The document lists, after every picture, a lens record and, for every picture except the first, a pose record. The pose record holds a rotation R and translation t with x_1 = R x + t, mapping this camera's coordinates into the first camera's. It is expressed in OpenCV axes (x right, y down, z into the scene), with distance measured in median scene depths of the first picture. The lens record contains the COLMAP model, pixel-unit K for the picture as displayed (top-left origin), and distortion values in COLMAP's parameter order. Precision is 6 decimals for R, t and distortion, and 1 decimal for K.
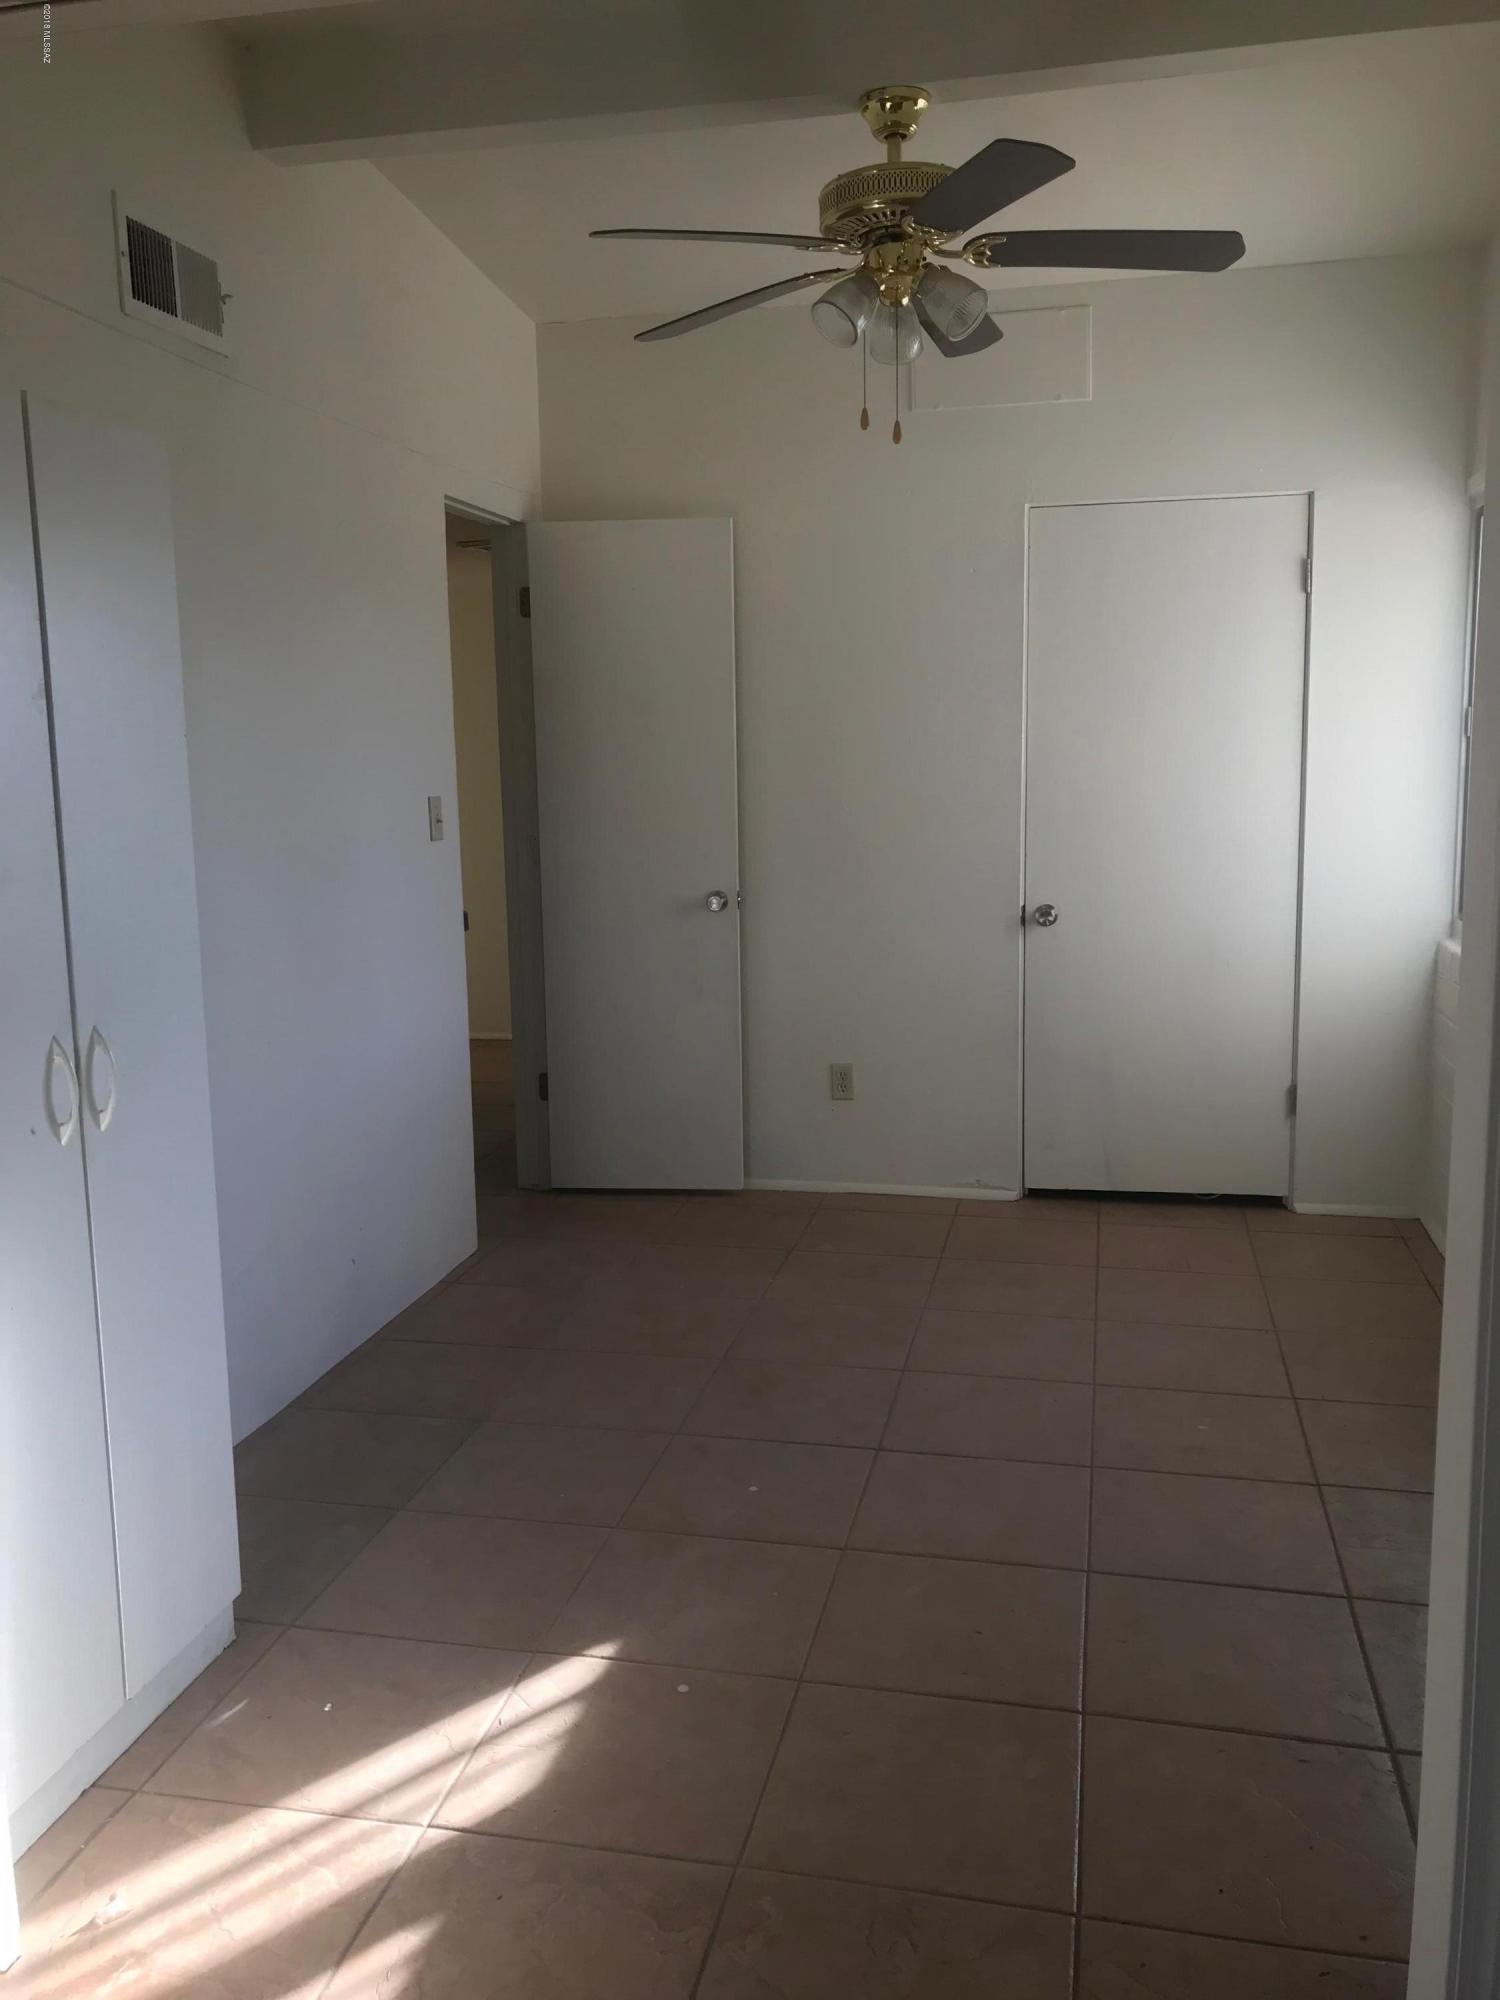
lens RADIAL K [[1621.3, 0, 745.2], [0, 1621.3, 1005.8], [0, 0, 1]] dist [0.003817, 0.004709]
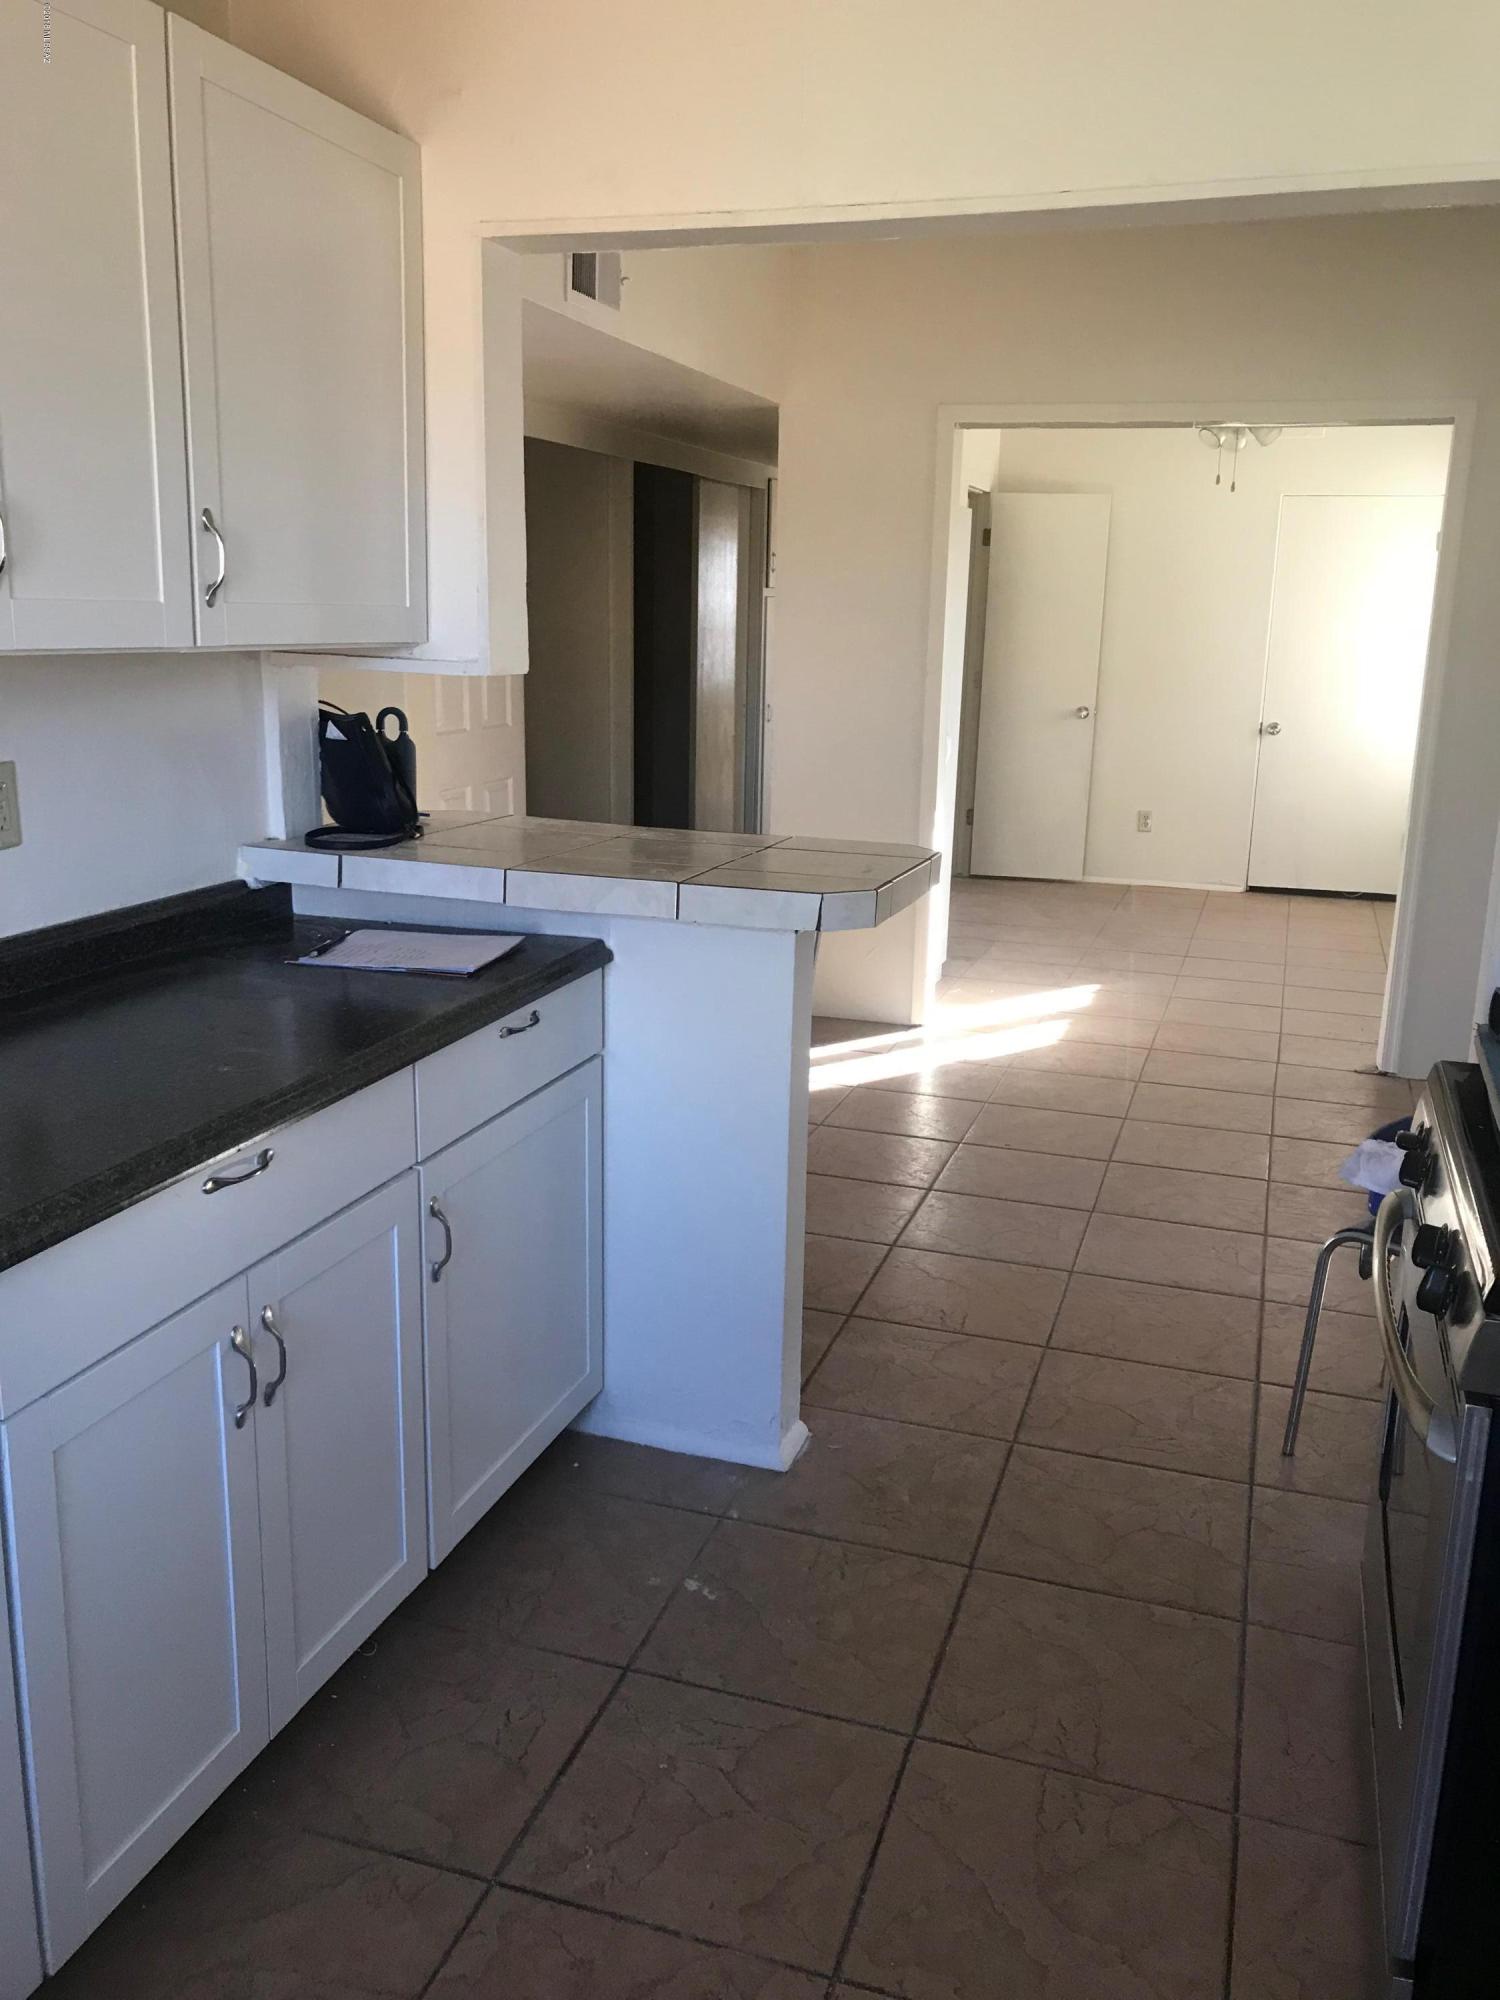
lens RADIAL K [[1621.3, 0, 758.5], [0, 1621.3, 1007.4], [0, 0, 1]] dist [0.003817, 0.004709]
pose [[0.994455, 0.062091, -0.084882, -0.201368], [-0.054048, 0.994106, 0.093974, 0.108221], [0.090217, -0.088865, 0.991950, -0.822613]]
